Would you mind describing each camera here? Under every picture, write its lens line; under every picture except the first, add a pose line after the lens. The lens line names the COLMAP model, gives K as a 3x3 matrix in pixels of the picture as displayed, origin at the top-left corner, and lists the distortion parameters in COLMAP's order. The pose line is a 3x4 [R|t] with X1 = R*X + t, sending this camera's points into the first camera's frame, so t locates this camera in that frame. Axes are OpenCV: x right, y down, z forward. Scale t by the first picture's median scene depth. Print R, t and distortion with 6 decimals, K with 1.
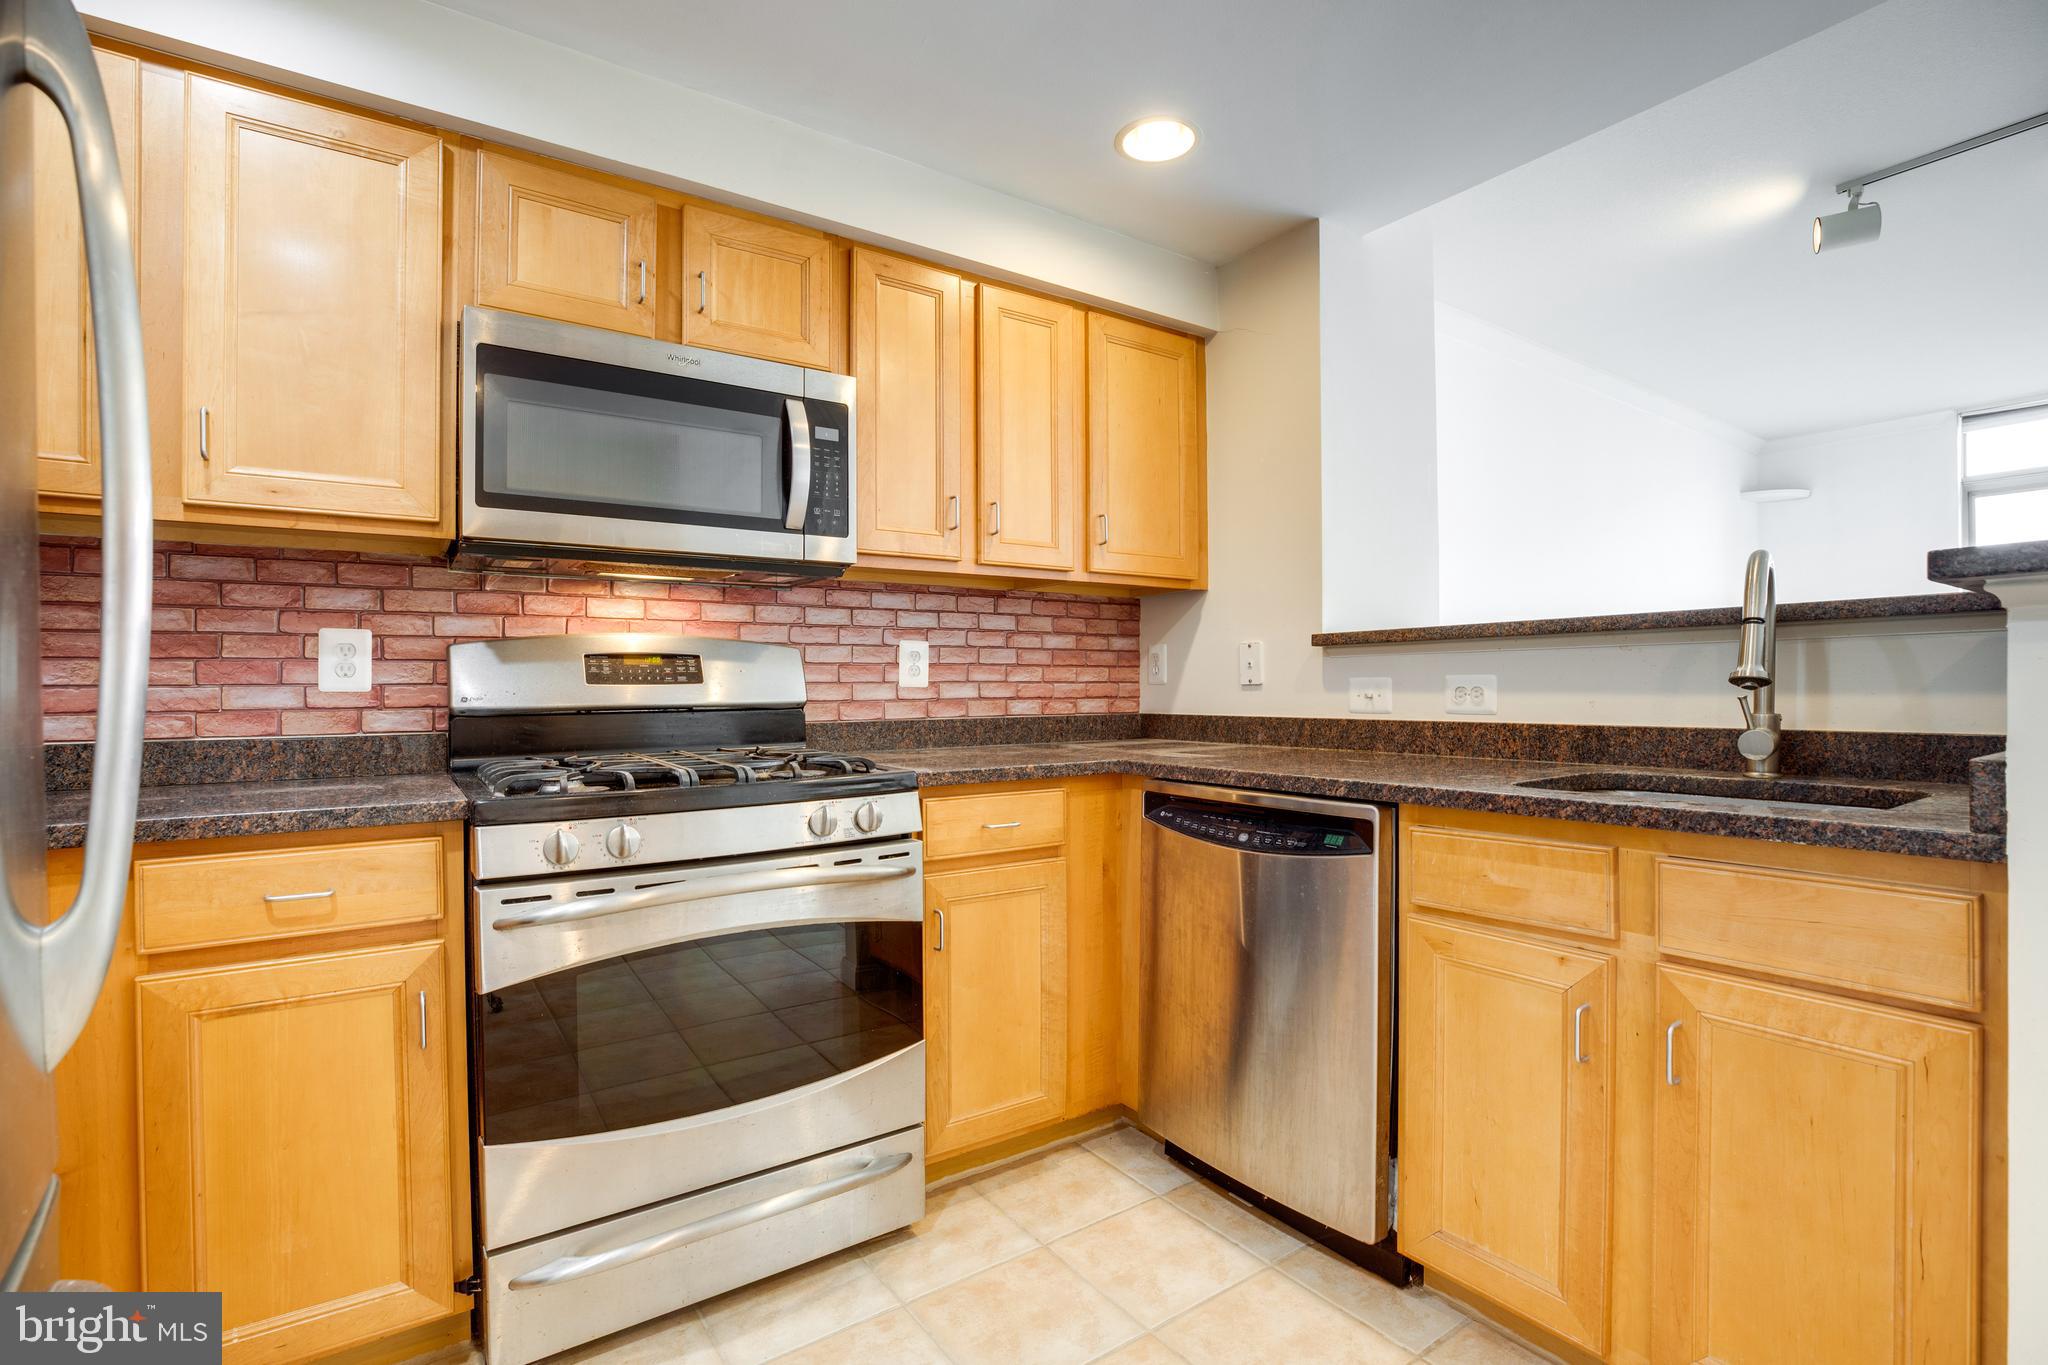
lens RADIAL K [[938.6, 0, 1025.1], [0, 938.6, 688.1], [0, 0, 1]] dist [-0.049171, 0.015062]
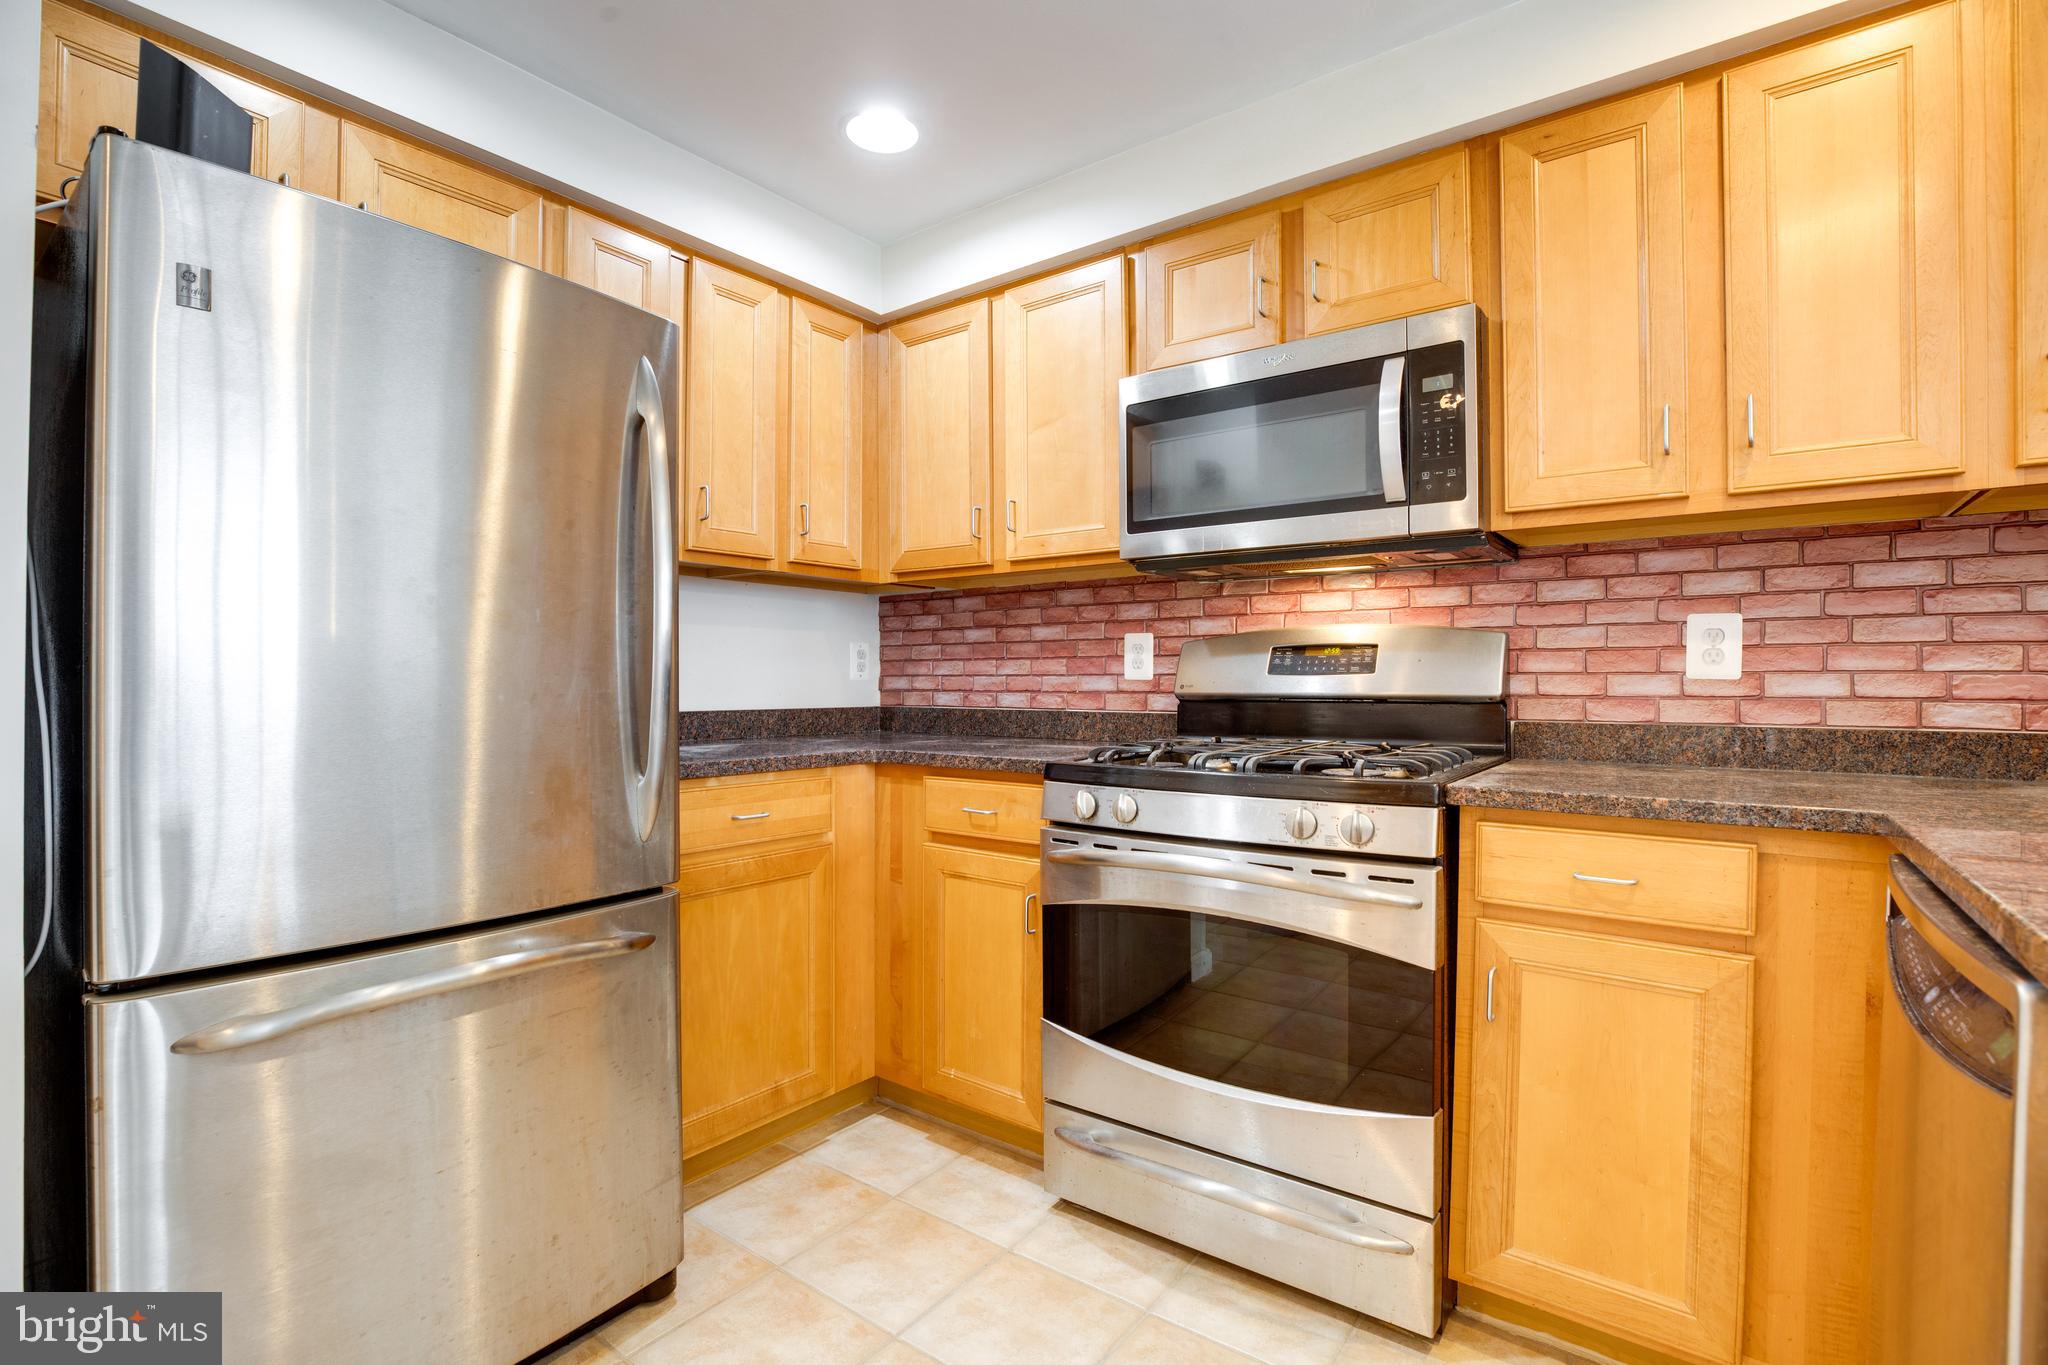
lens RADIAL K [[945.0, 0, 1024.0], [0, 945.0, 682.5], [0, 0, 1]] dist [-0.044904, 0.013052]
pose [[0.313558, 0.009643, -0.949520, 0.487615], [-0.004253, 0.999953, 0.008751, -0.003209], [0.949560, 0.001294, 0.313584, 0.371657]]
